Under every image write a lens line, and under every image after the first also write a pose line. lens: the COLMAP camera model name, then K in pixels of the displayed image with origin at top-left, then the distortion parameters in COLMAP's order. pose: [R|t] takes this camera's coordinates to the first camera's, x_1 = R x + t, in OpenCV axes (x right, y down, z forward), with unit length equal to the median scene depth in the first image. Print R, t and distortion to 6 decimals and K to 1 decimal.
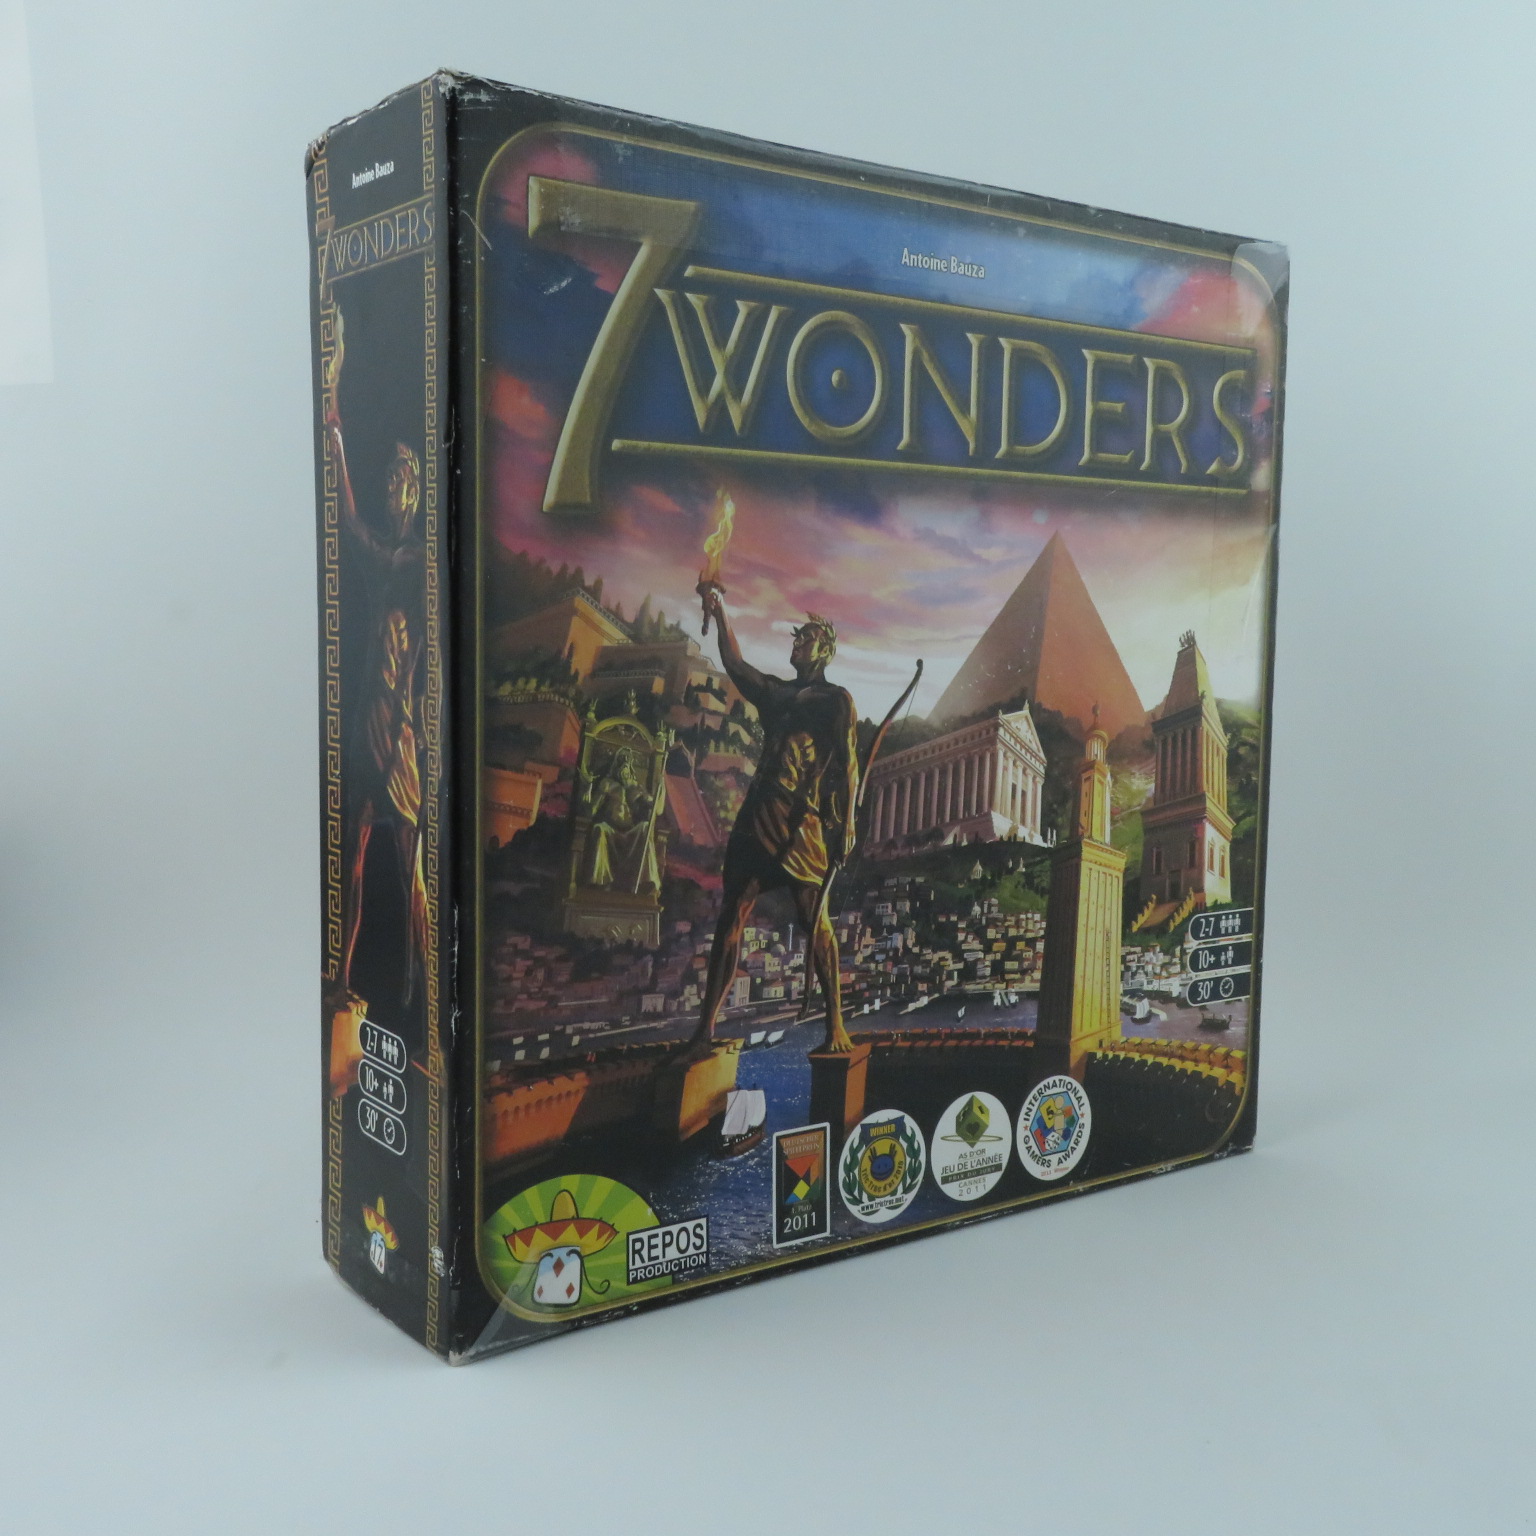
lens RADIAL K [[1769.8, 0, 771.5], [0, 1769.8, 768.8], [0, 0, 1]] dist [0.003068, -0.019180]
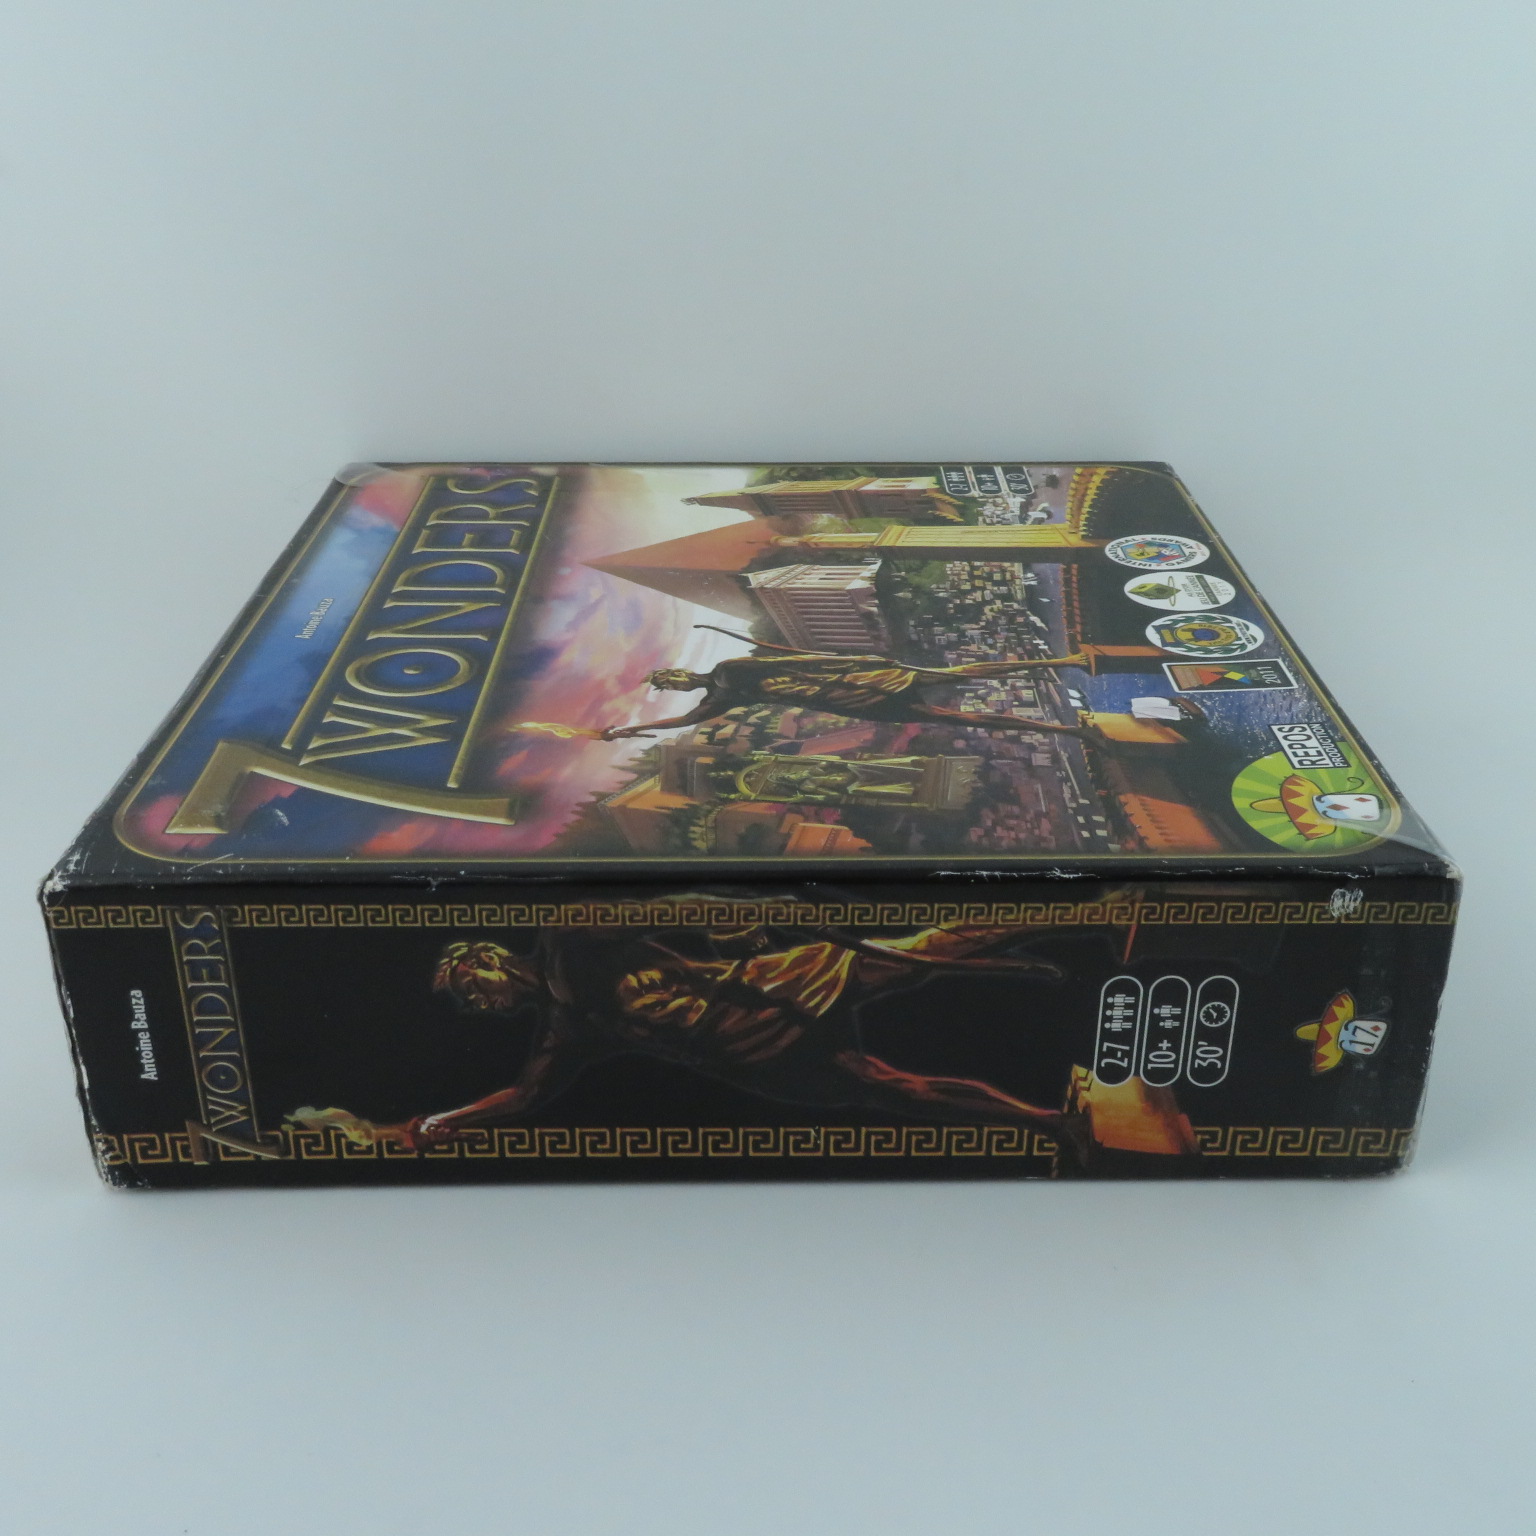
lens RADIAL K [[1769.8, 0, 771.5], [0, 1769.8, 768.8], [0, 0, 1]] dist [0.003068, -0.019180]
pose [[-0.019672, -0.889881, 0.455767, -0.436049], [0.995417, -0.060104, -0.074387, 0.051512], [0.093589, 0.452215, 0.886985, 0.132439]]
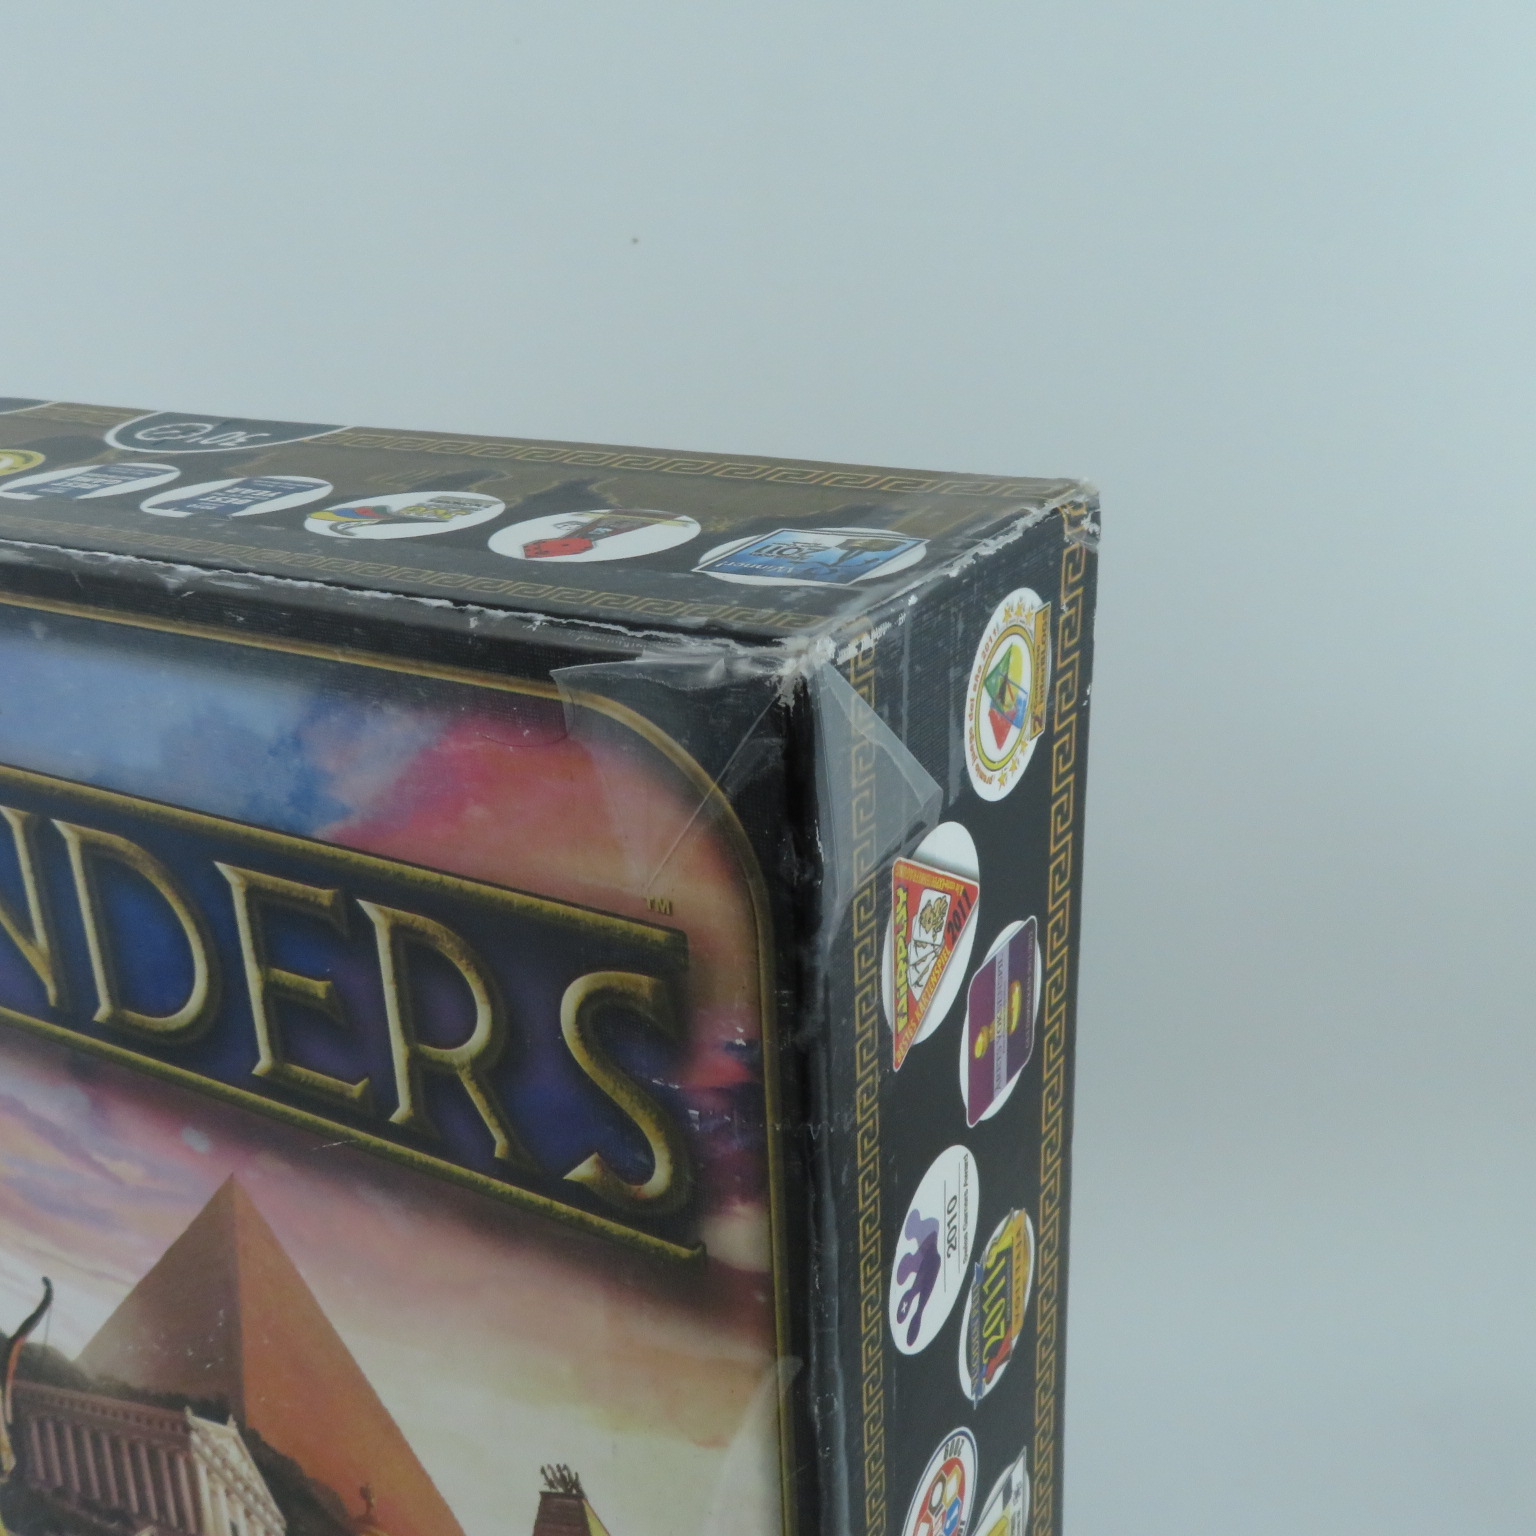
lens RADIAL K [[1769.8, 0, 771.5], [0, 1769.8, 768.8], [0, 0, 1]] dist [0.003068, -0.019180]
pose [[0.400481, 0.308928, -0.862658, 0.635654], [-0.046189, 0.947062, 0.317711, -0.419851], [0.915140, -0.087392, 0.393549, 0.964667]]
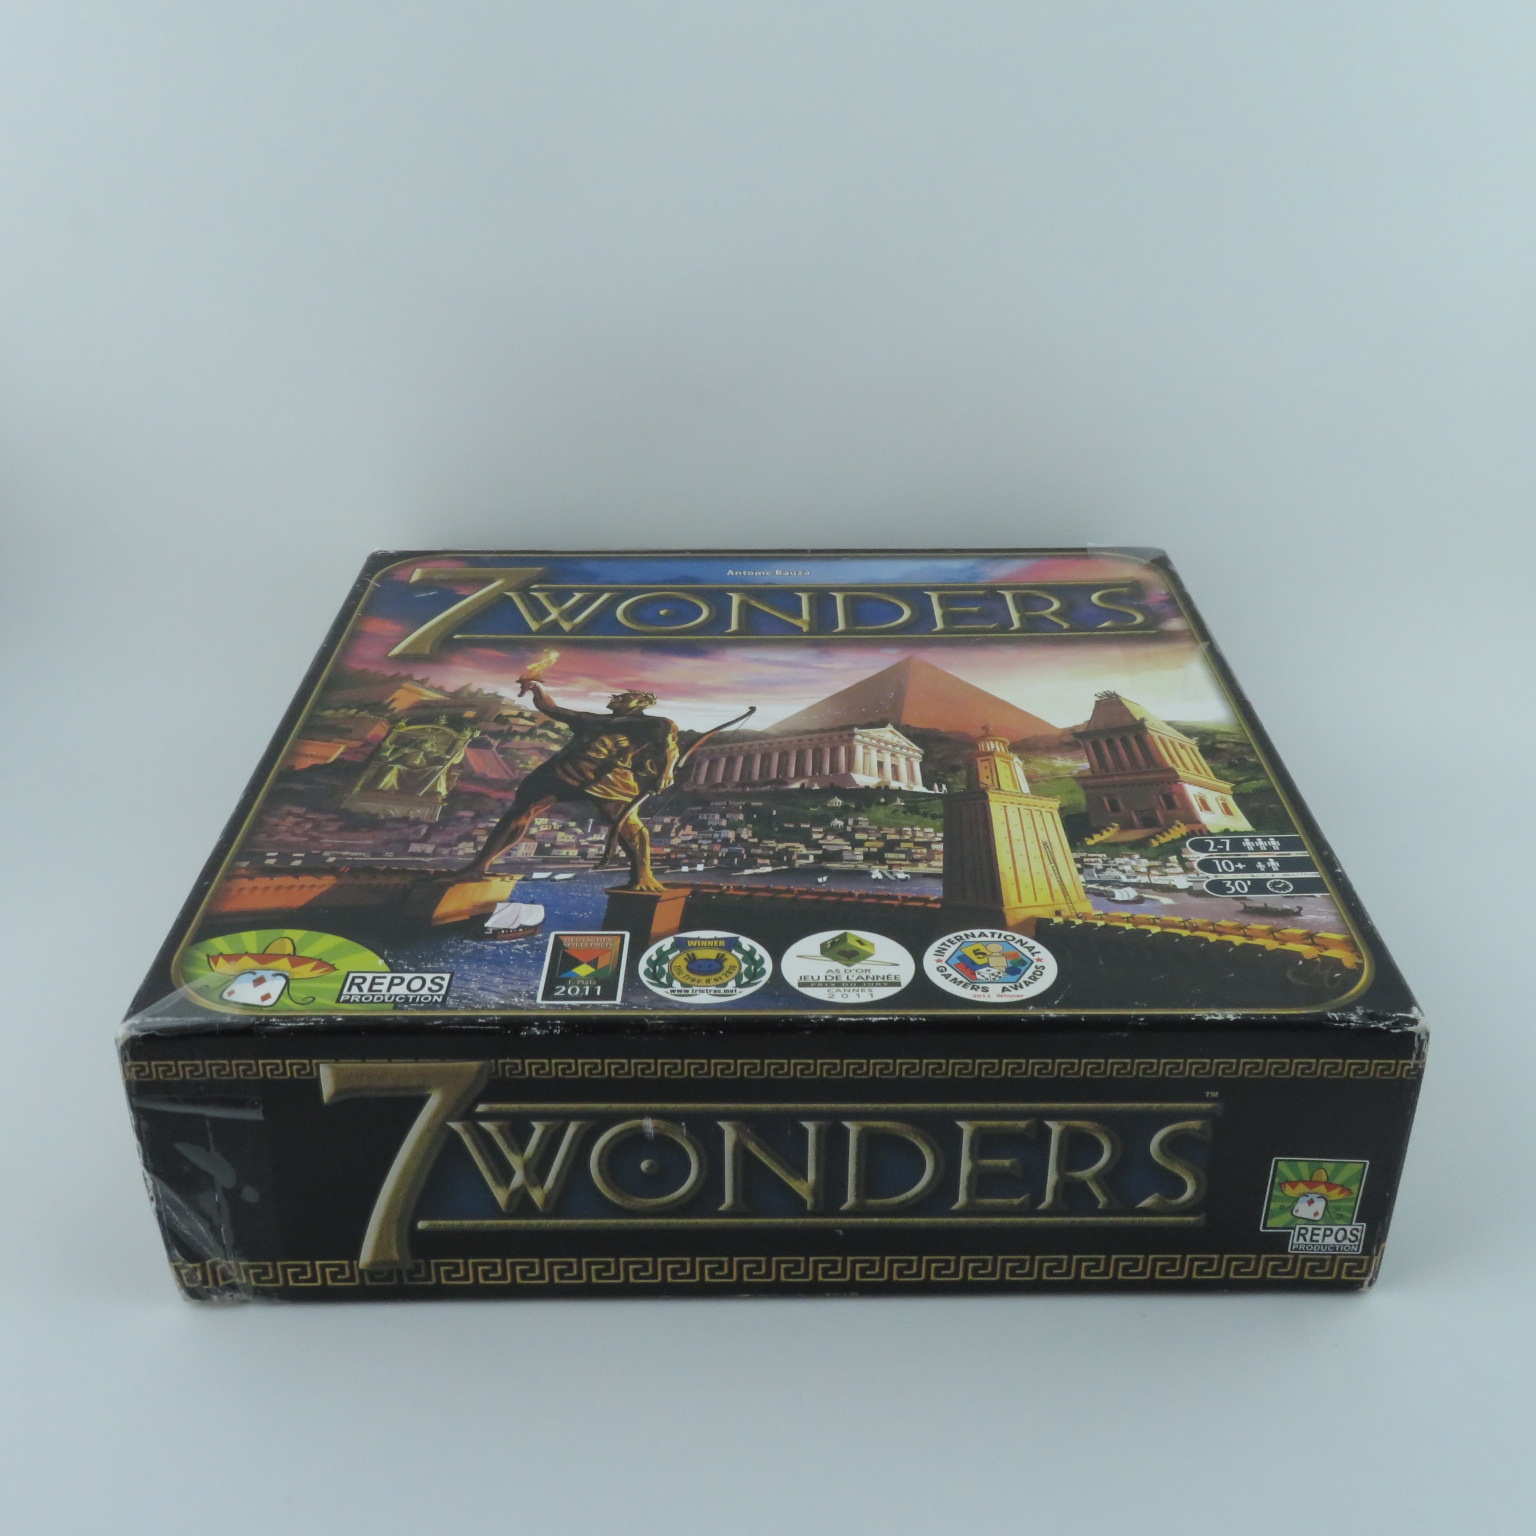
lens RADIAL K [[1769.8, 0, 771.5], [0, 1769.8, 768.8], [0, 0, 1]] dist [0.003068, -0.019180]
pose [[0.804601, -0.531887, -0.264032, 0.351779], [-0.038249, 0.397292, -0.916895, 0.934523], [0.592582, 0.747834, 0.299317, 0.675779]]
